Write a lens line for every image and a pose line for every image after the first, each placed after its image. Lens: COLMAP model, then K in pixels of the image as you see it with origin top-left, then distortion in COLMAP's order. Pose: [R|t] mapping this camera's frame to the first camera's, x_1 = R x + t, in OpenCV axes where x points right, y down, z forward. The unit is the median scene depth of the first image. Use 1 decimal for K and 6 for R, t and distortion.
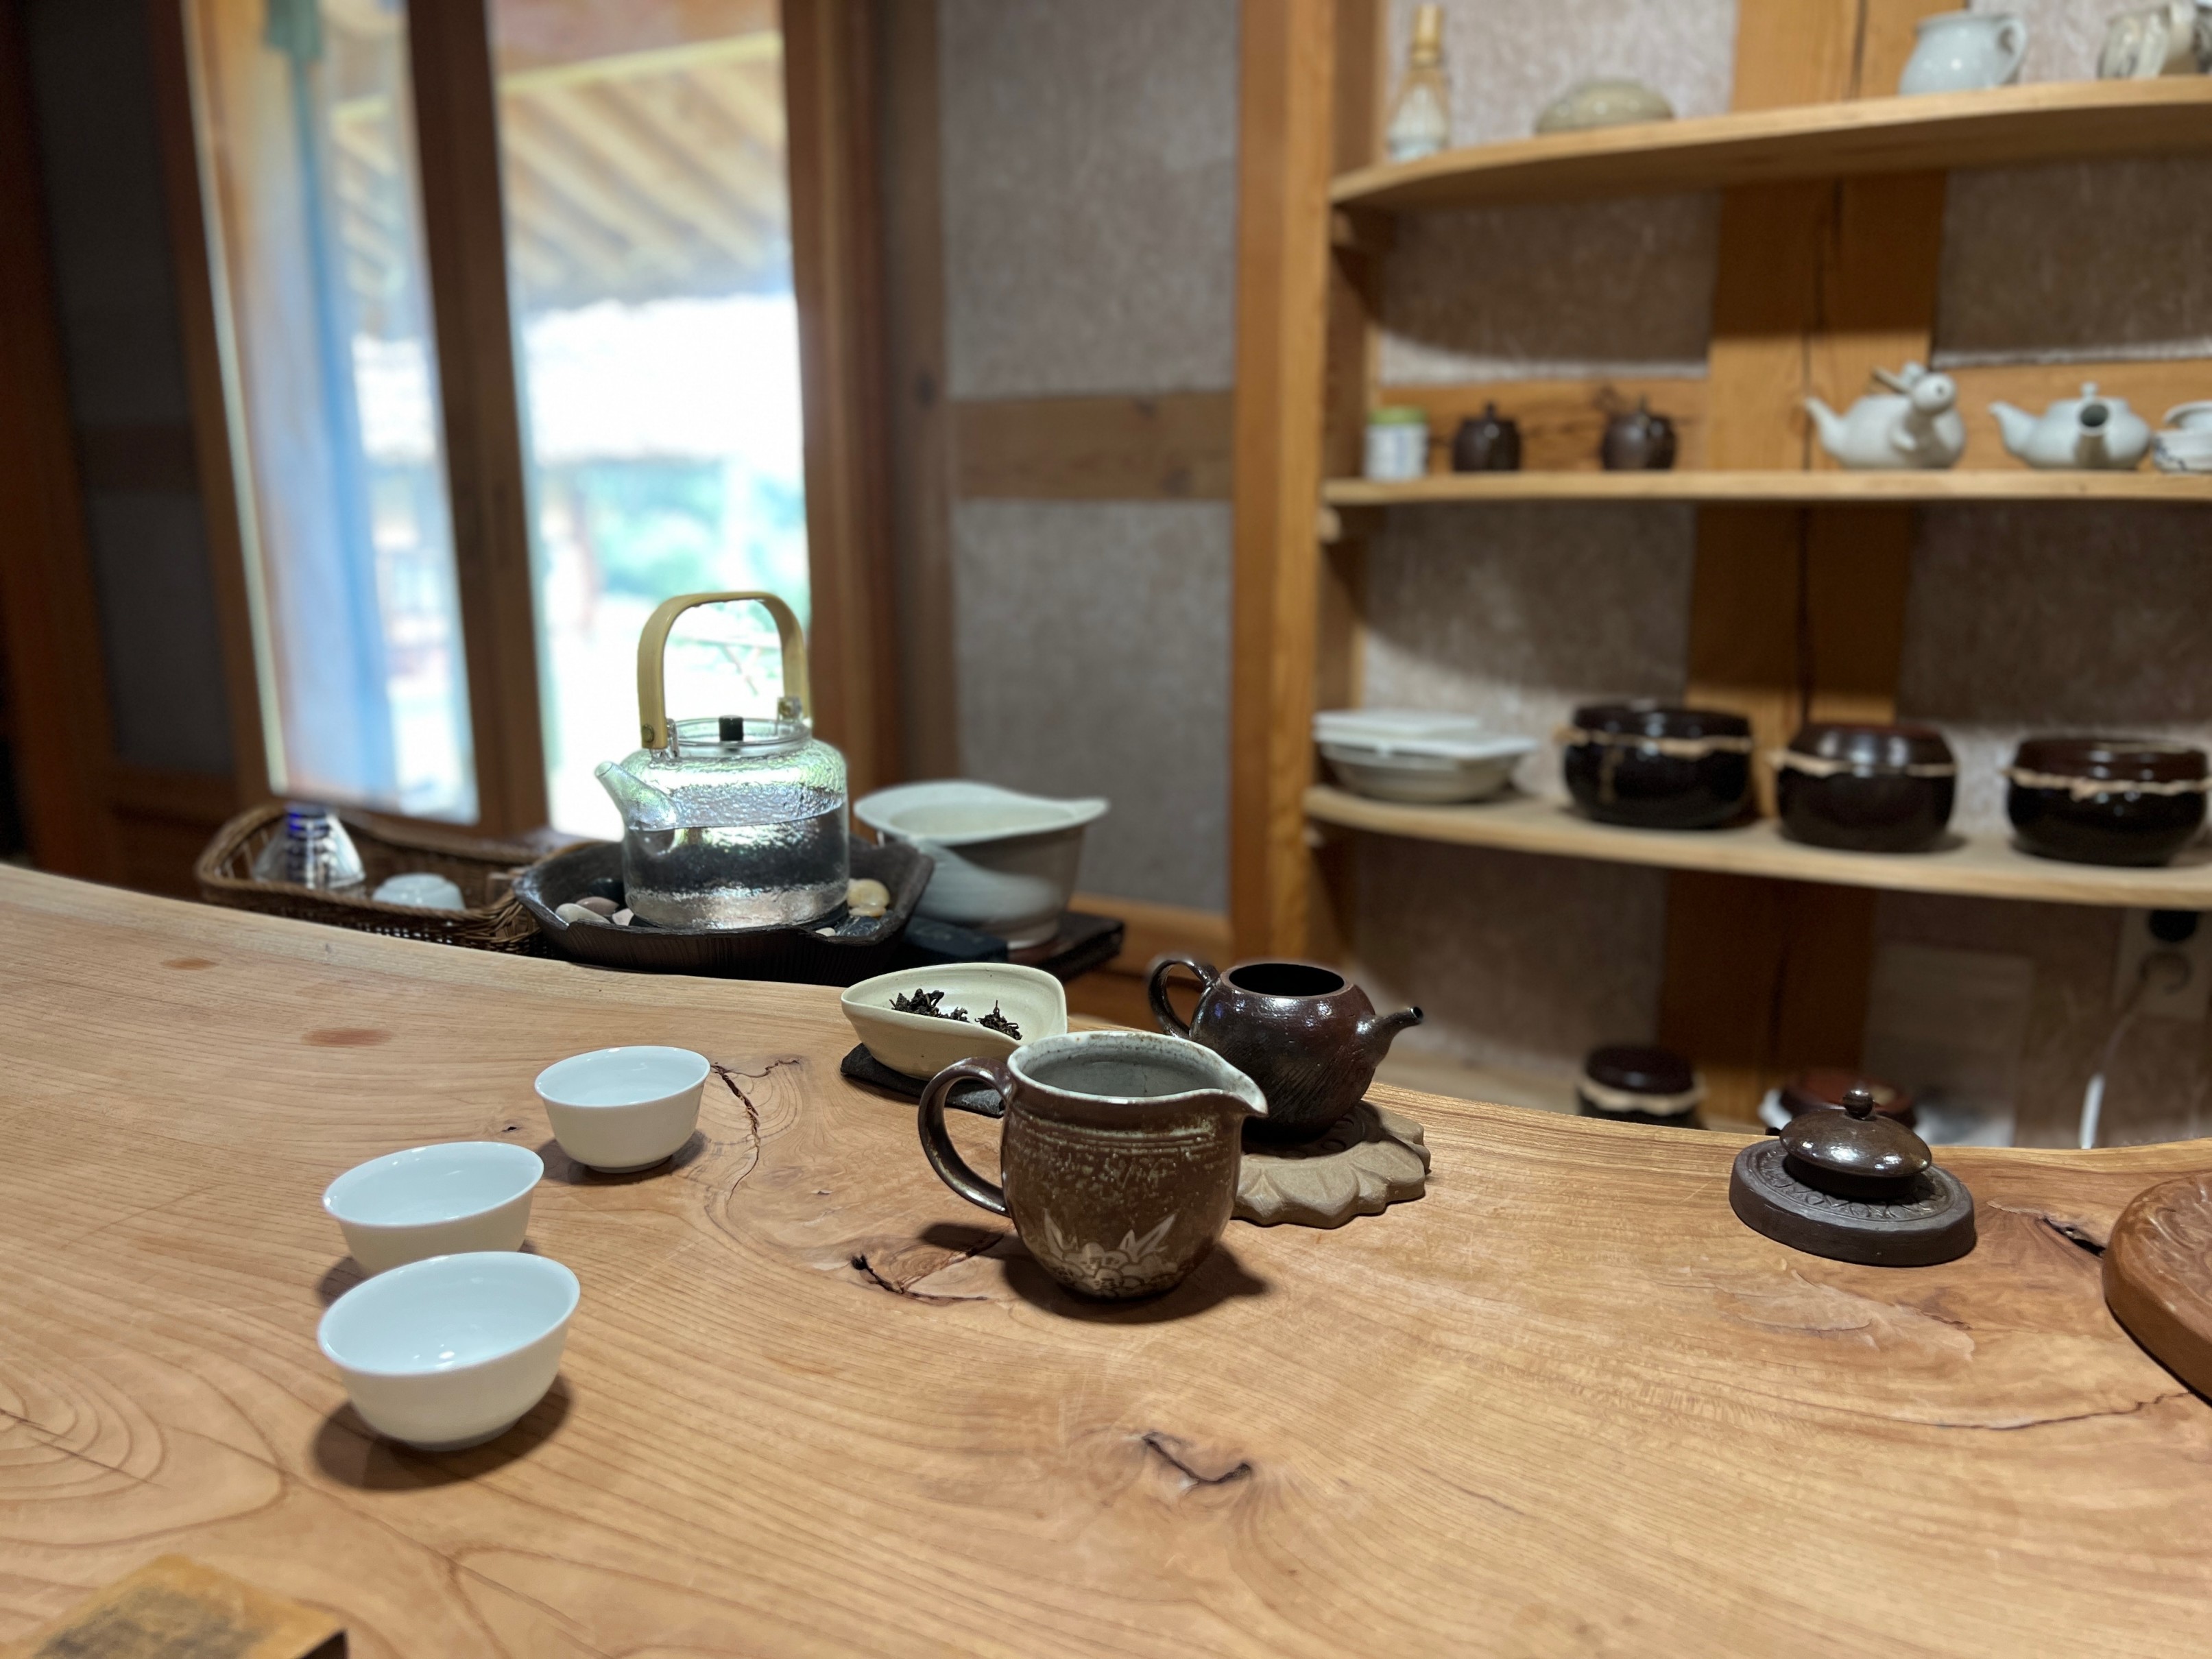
lens RADIAL K [[1663.5, 0, 1084.9], [0, 1663.5, 828.1], [0, 0, 1]] dist [0.059274, -0.069903]
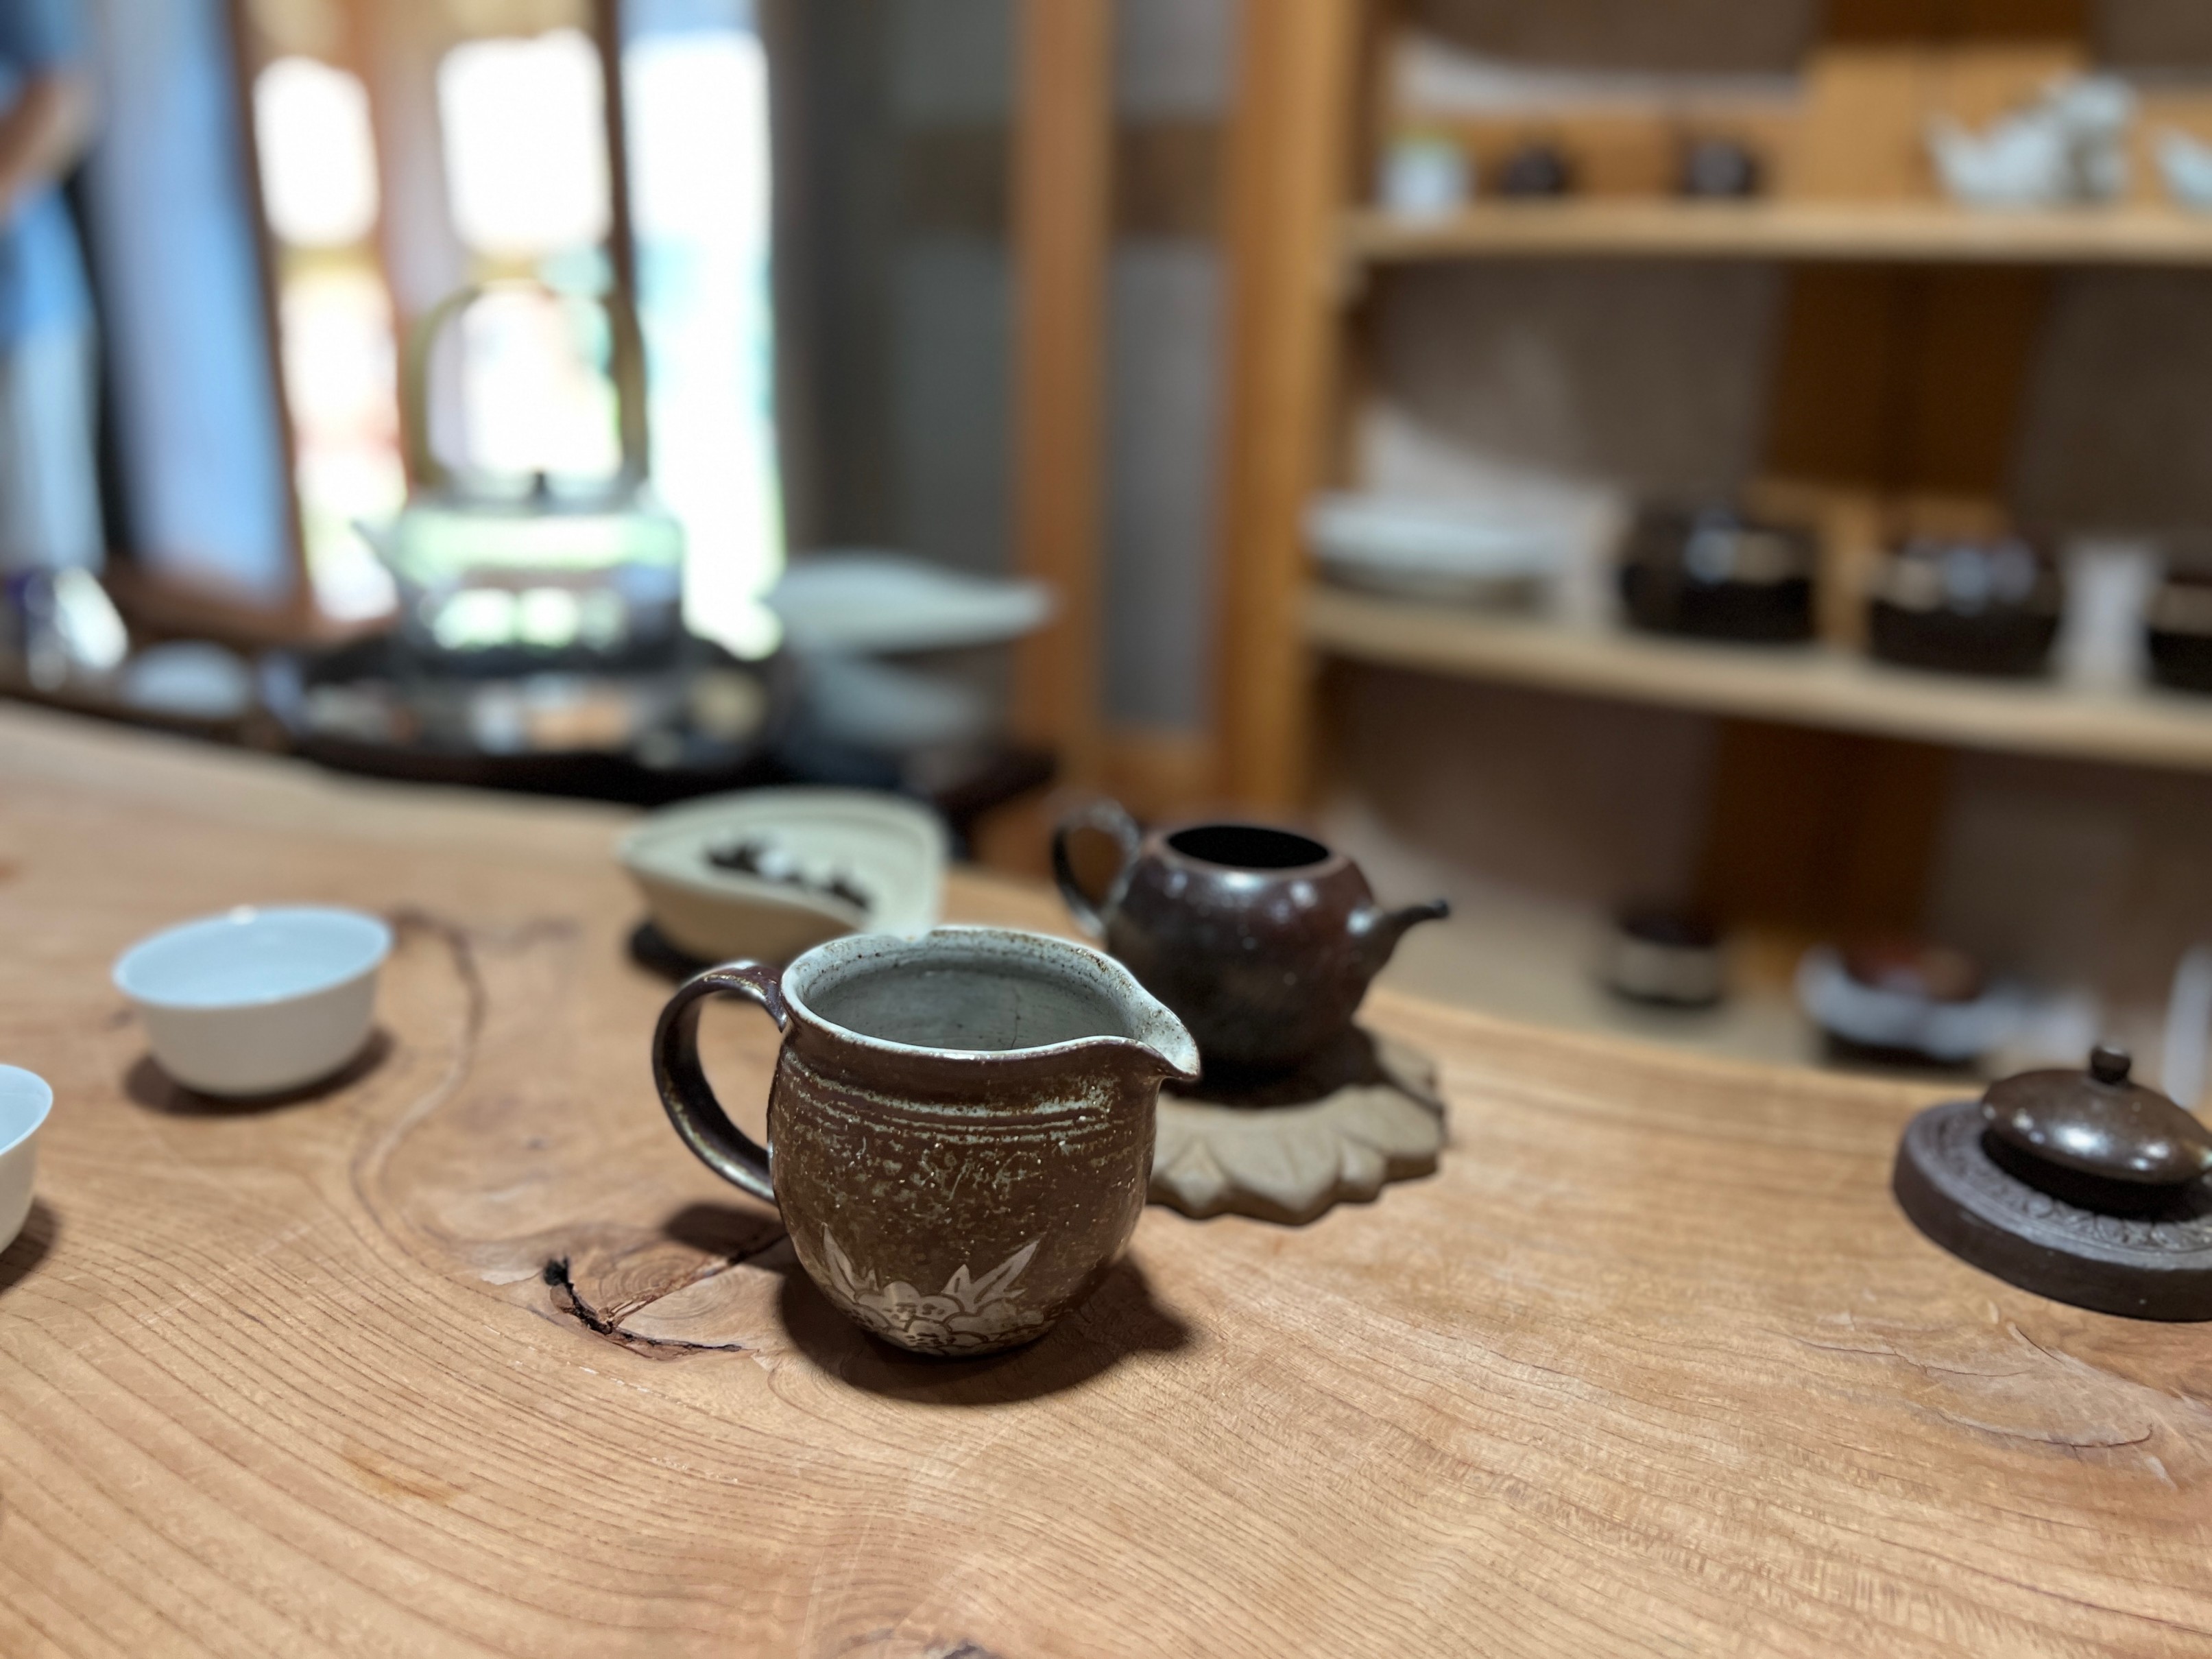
lens RADIAL K [[1663.5, 0, 1084.9], [0, 1663.5, 828.1], [0, 0, 1]] dist [0.059274, -0.069903]
pose [[0.999471, 0.031726, 0.007219, 0.061042], [-0.032318, 0.993699, 0.107320, 0.017883], [-0.003769, -0.107496, 0.994198, 0.410396]]
